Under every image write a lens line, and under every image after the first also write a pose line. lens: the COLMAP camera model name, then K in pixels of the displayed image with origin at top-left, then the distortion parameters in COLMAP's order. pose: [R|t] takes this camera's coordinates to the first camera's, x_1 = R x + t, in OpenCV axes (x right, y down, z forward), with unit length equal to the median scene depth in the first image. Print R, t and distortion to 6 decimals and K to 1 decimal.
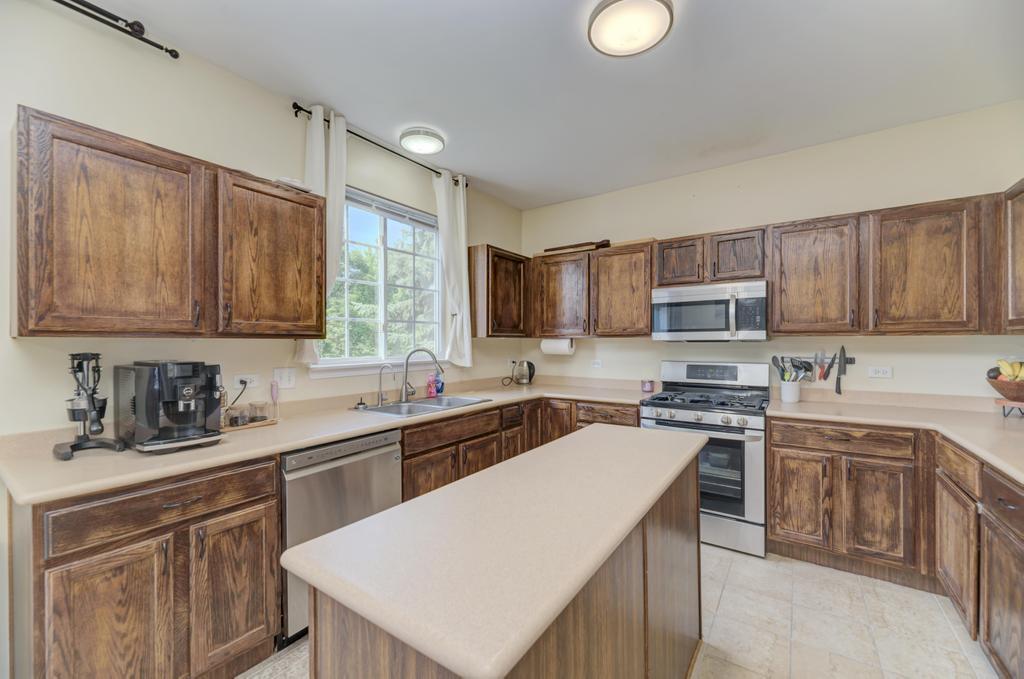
lens RADIAL K [[408.3, 0, 511.1], [0, 408.3, 341.7], [0, 0, 1]] dist [0.002359, -0.001970]
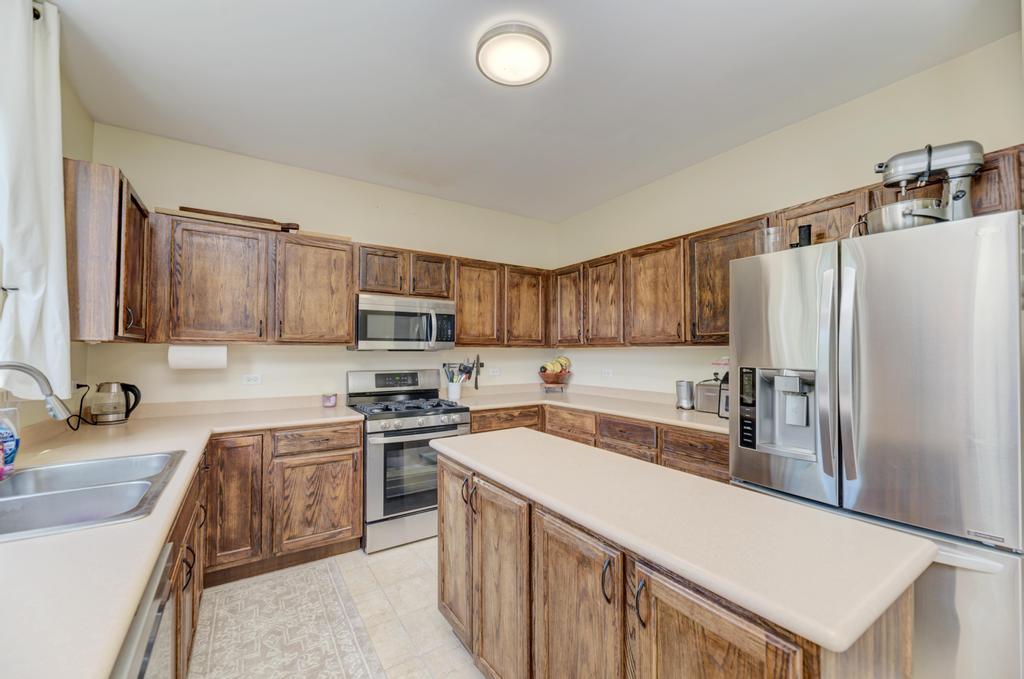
lens RADIAL K [[408.3, 0, 512.7], [0, 408.3, 342.5], [0, 0, 1]] dist [0.002359, -0.001970]
pose [[0.370782, 0.024620, 0.928393, -0.513287], [-0.004455, 0.999684, -0.024731, 0.004138], [-0.928709, 0.005034, 0.370775, 0.444578]]
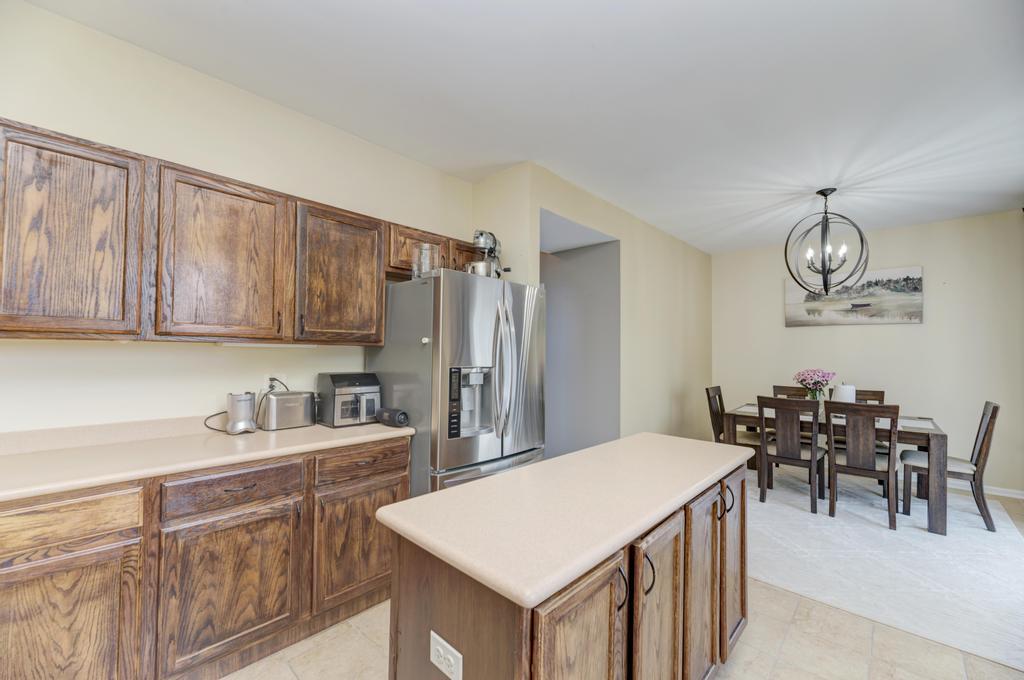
lens RADIAL K [[408.3, 0, 514.6], [0, 408.3, 341.6], [0, 0, 1]] dist [0.002359, -0.001970]
pose [[-0.987706, -0.005617, 0.156221, 0.138159], [-0.010144, 0.999551, -0.028198, -0.002079], [-0.155992, -0.029436, -0.987320, 1.203564]]
